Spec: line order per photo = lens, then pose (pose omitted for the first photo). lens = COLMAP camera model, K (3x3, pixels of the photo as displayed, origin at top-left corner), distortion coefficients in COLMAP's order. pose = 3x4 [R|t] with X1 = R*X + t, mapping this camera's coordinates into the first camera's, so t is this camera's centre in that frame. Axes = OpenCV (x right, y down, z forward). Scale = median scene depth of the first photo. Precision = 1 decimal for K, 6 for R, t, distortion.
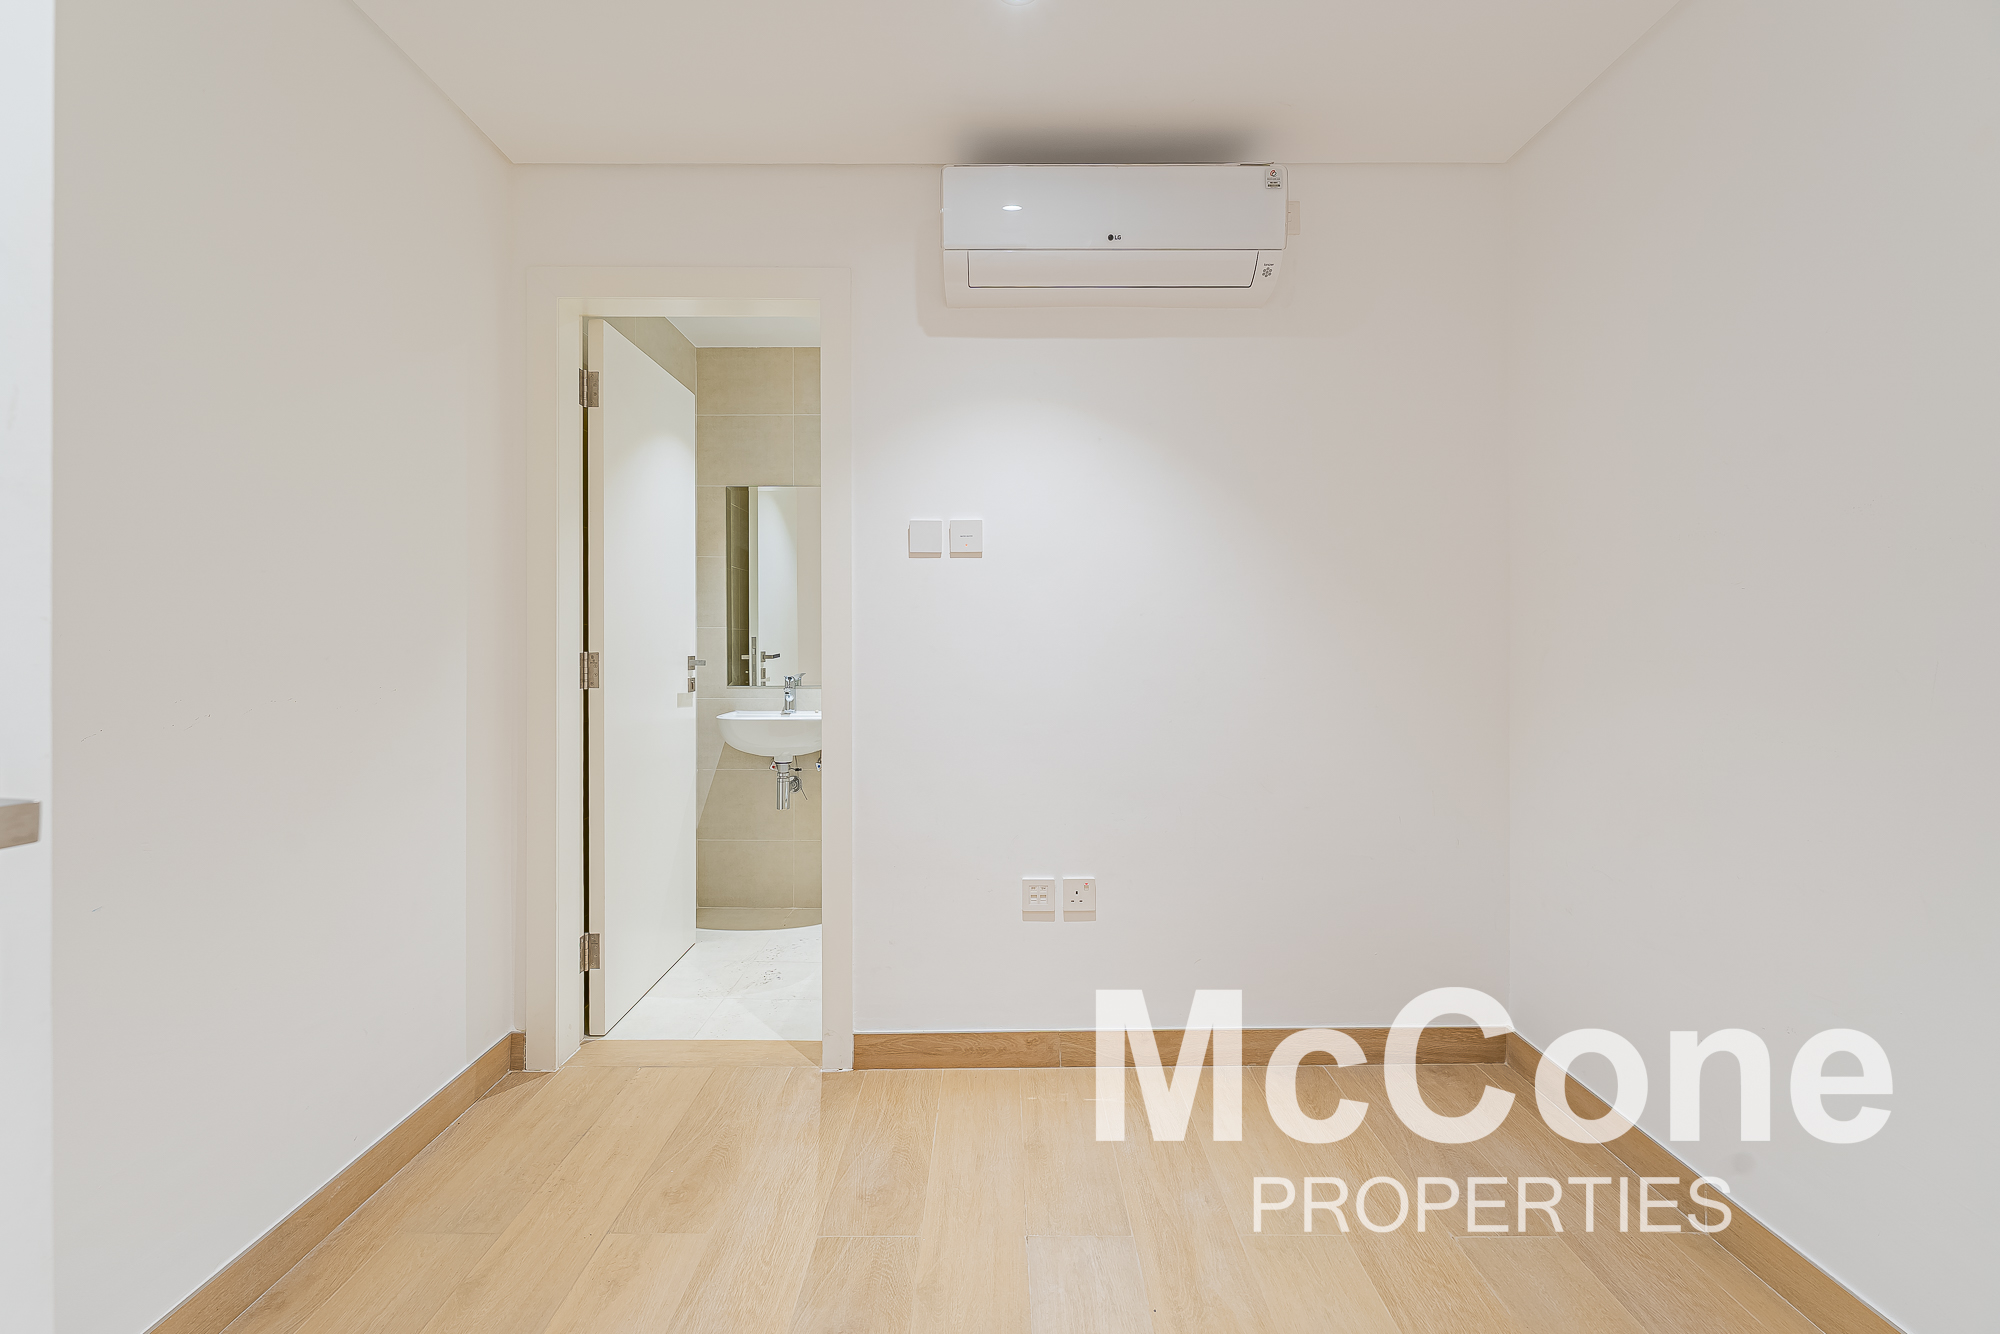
lens RADIAL K [[819.1, 0, 996.8], [0, 819.1, 672.6], [0, 0, 1]] dist [0.013081, -0.000021]
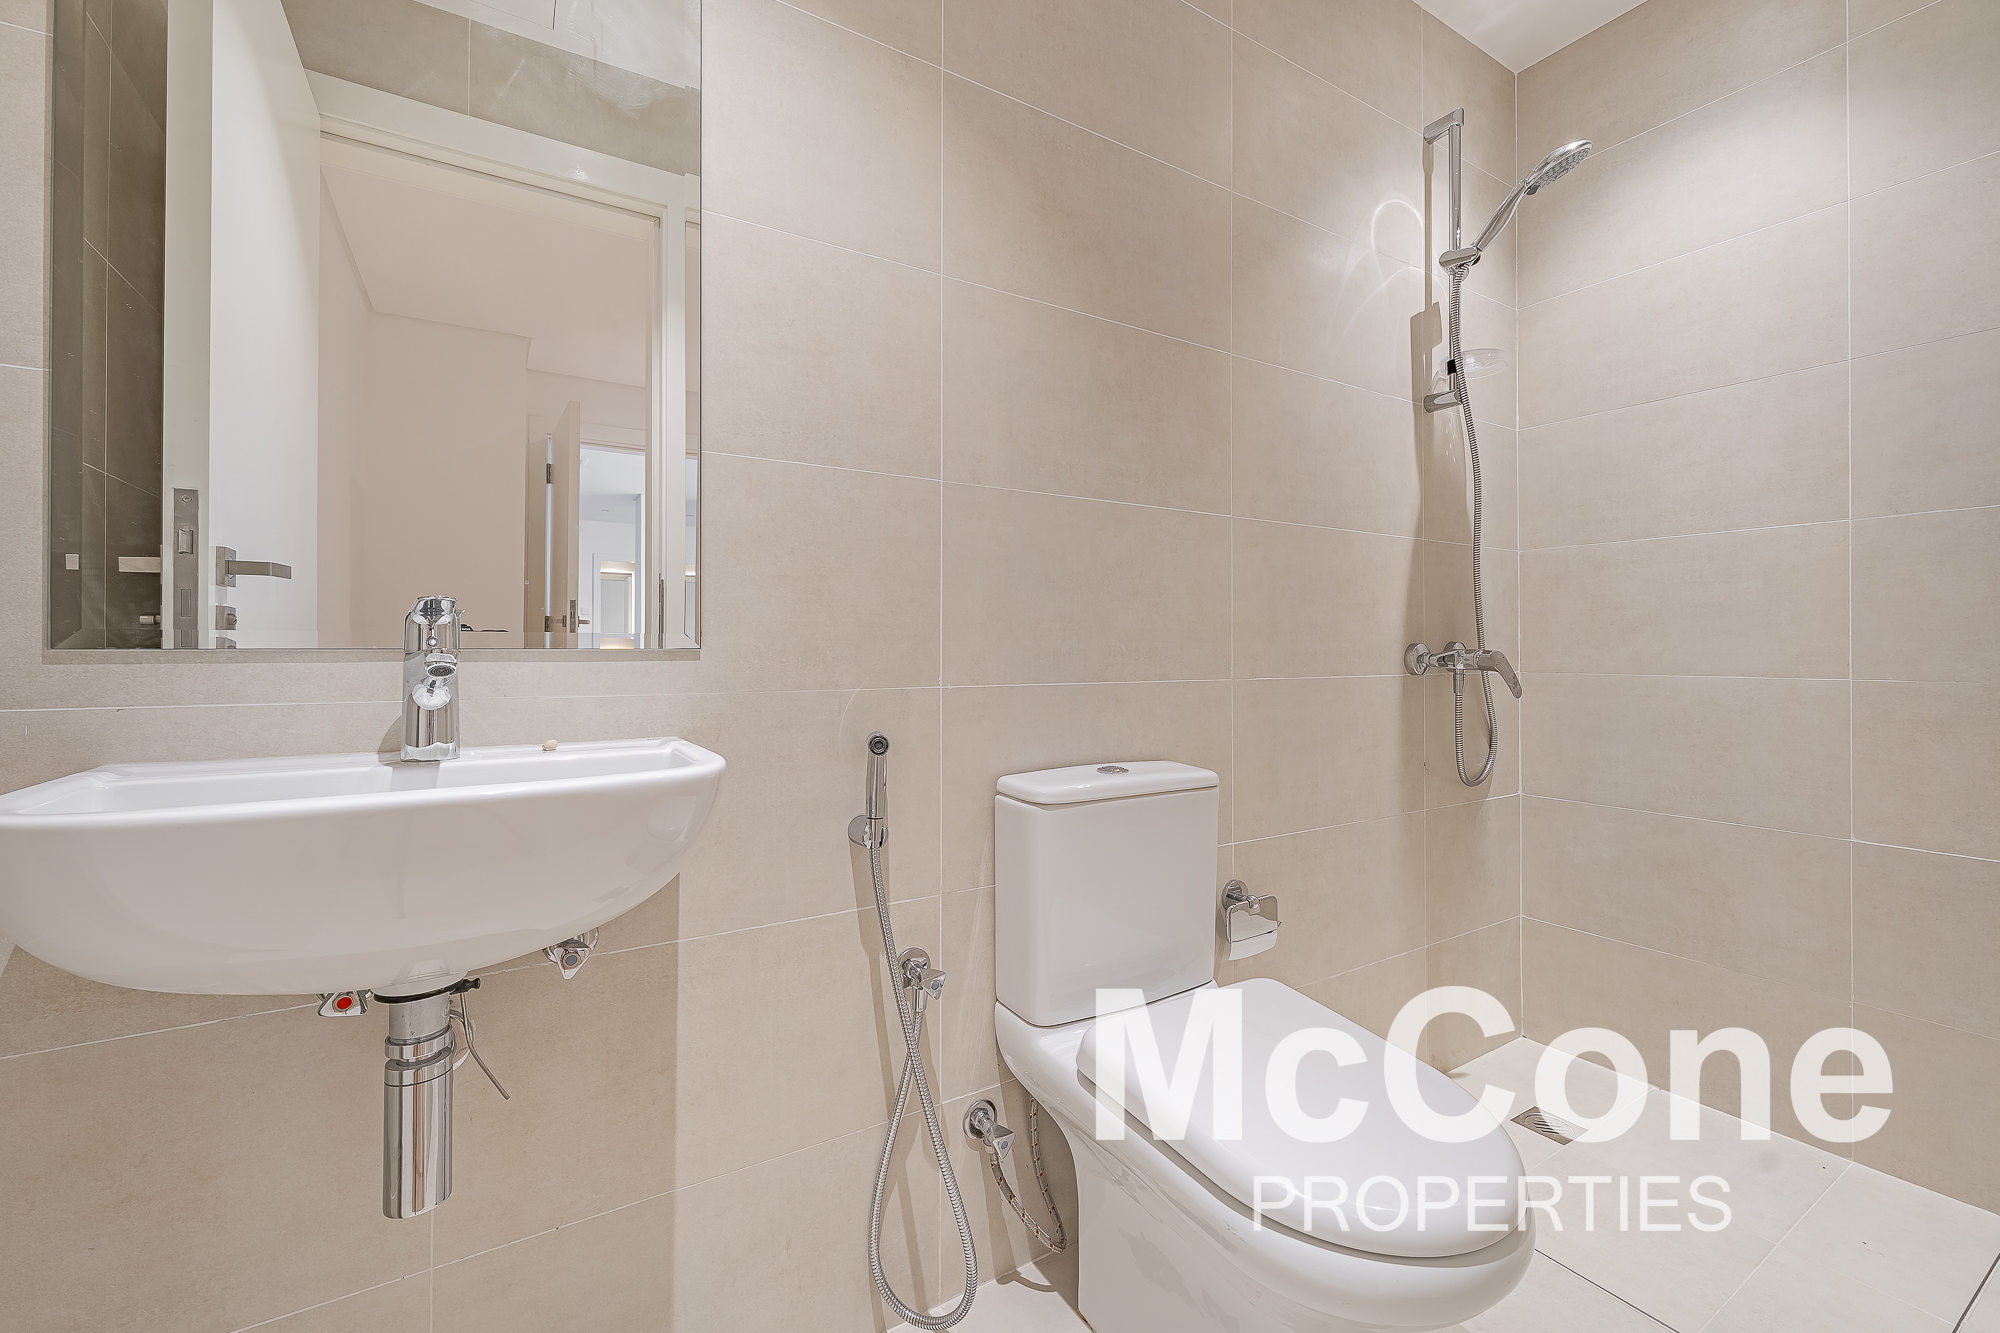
lens RADIAL K [[819.1, 0, 998.7], [0, 819.1, 661.8], [0, 0, 1]] dist [0.013081, -0.000021]
pose [[0.876887, 0.006238, 0.480655, -0.178148], [-0.006601, 0.999978, -0.000935, 0.017437], [-0.480651, -0.002352, 0.876909, 0.580483]]
